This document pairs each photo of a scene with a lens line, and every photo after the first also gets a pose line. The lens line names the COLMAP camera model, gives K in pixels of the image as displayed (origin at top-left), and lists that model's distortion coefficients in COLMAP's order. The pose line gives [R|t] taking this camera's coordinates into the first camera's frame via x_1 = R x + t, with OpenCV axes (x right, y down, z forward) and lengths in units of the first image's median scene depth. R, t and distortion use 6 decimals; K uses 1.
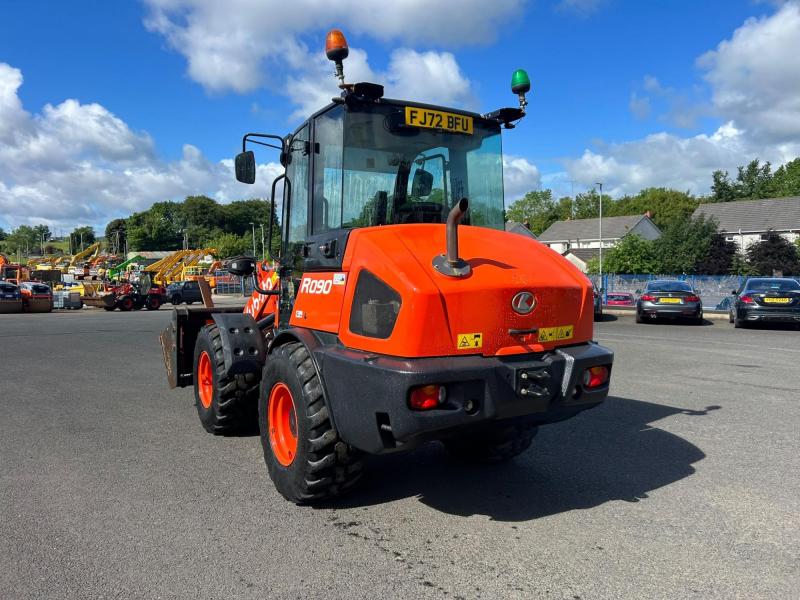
lens RADIAL K [[600.4, 0, 394.5], [0, 600.4, 296.7], [0, 0, 1]] dist [0.054192, -0.055646]
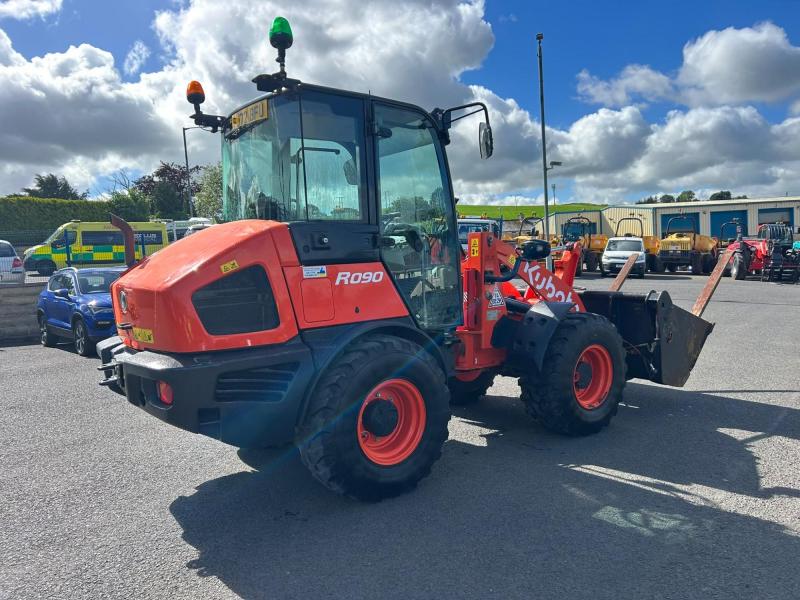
lens RADIAL K [[601.6, 0, 395.3], [0, 601.6, 306.6], [0, 0, 1]] dist [0.063346, -0.066422]
pose [[0.118336, 0.091349, -0.988763, 1.151334], [-0.009278, 0.995818, 0.090890, -0.070933], [0.992930, -0.001582, 0.118689, 1.141587]]
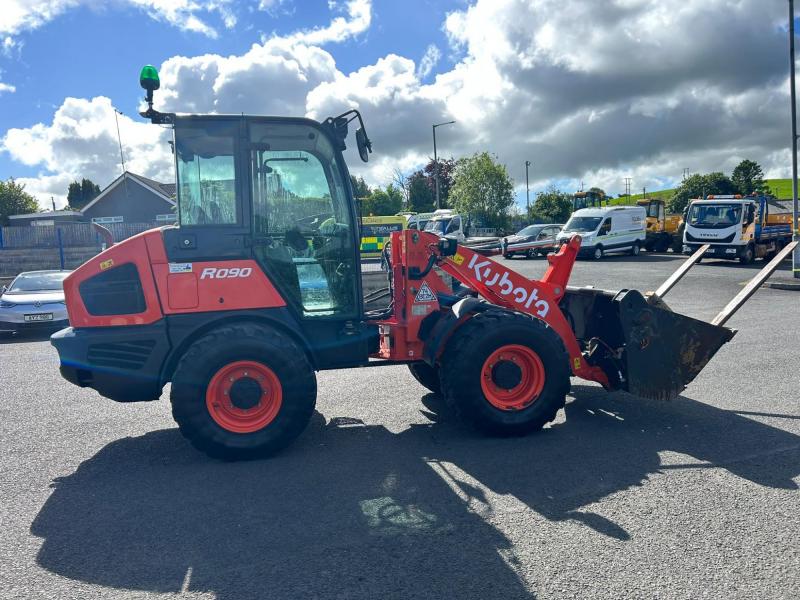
lens RADIAL K [[601.6, 0, 395.3], [0, 601.6, 306.6], [0, 0, 1]] dist [0.063346, -0.066422]
pose [[-0.332953, 0.107850, -0.936755, 1.162329], [0.003302, 0.993565, 0.113217, -0.094653], [0.942938, 0.034603, -0.331166, 1.889626]]
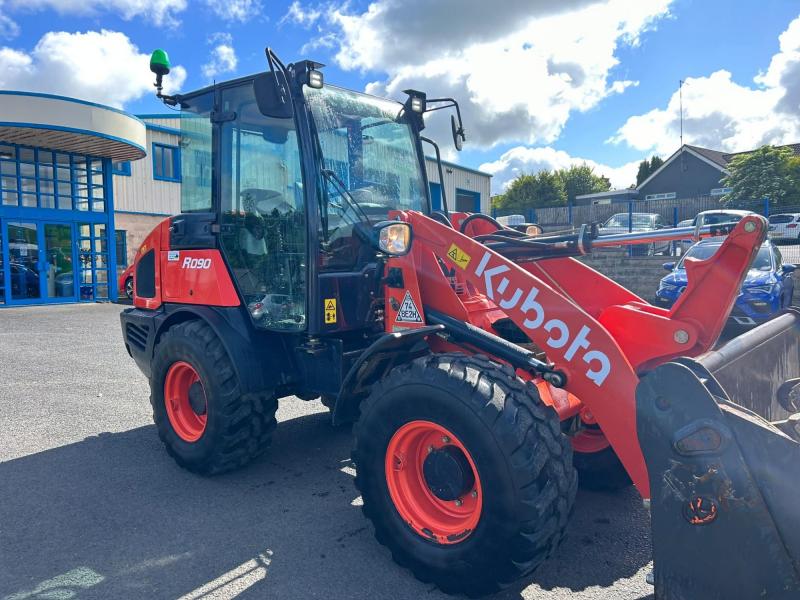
lens RADIAL K [[592.7, 0, 403.4], [0, 592.7, 300.2], [0, 0, 1]] dist [0.063915, -0.095036]
pose [[-0.948682, 0.053833, -0.311617, 0.166153], [0.012052, 0.990843, 0.134480, -0.101169], [0.316003, 0.123823, -0.940644, 2.305047]]
